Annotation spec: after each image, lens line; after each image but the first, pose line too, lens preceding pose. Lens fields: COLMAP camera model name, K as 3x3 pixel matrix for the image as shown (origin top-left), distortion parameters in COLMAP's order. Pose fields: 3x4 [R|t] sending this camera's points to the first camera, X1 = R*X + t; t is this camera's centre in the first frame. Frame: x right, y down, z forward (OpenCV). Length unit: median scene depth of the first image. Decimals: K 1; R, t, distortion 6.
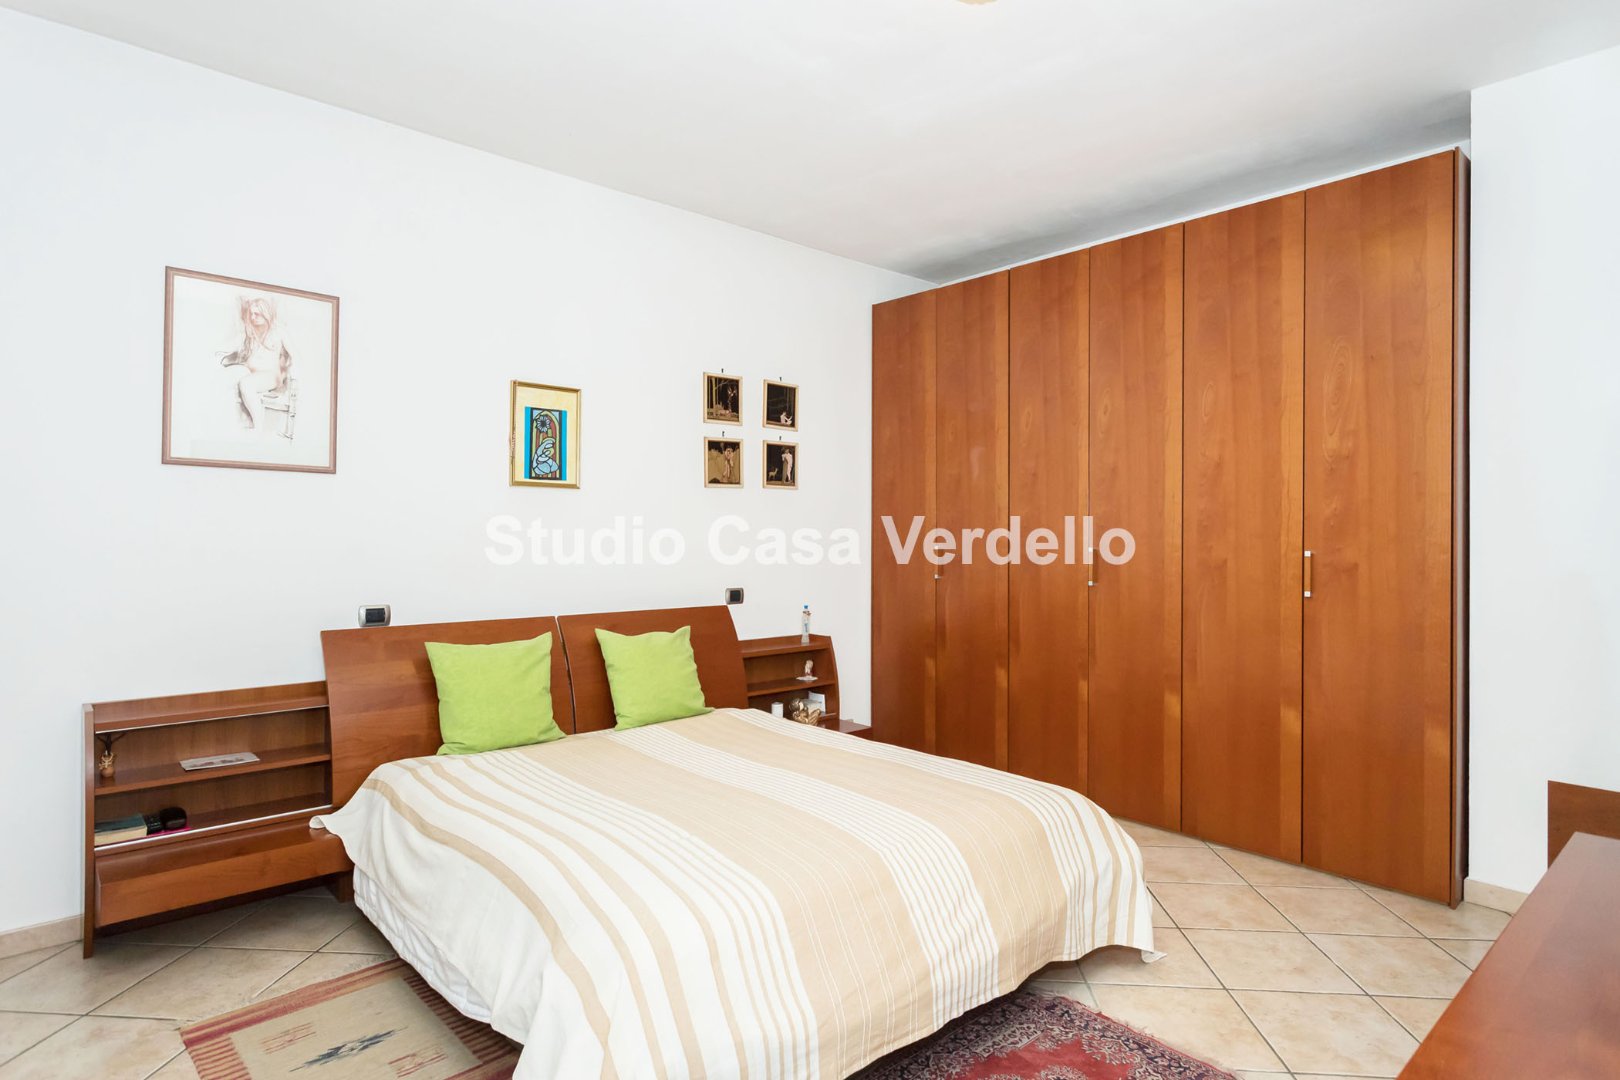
lens RADIAL K [[880.6, 0, 860.7], [0, 880.6, 530.4], [0, 0, 1]] dist [0.002094, 0.000396]
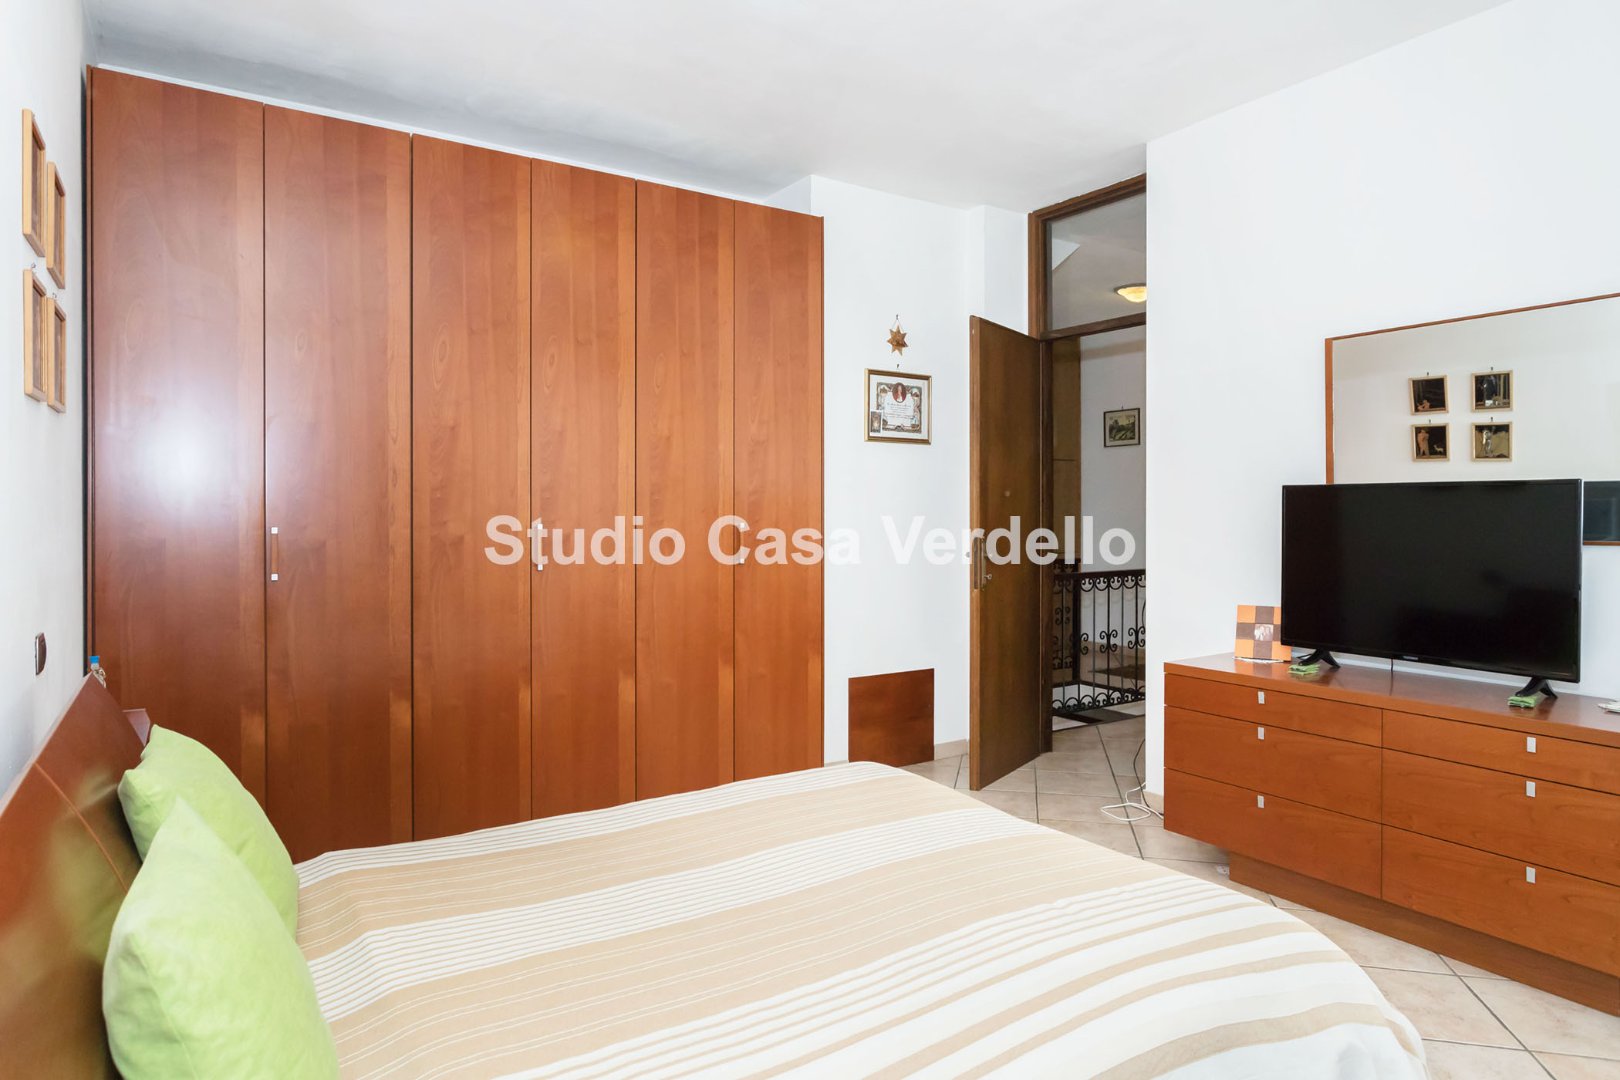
lens RADIAL K [[958.7, 0, 810.0], [0, 958.7, 522.5], [0, 0, 1]] dist [-0.000022, 0.000226]
pose [[0.184467, -0.008556, 0.982801, -1.688697], [-0.002035, 0.999957, 0.009088, 0.026340], [-0.982837, -0.003676, 0.184442, 1.722831]]
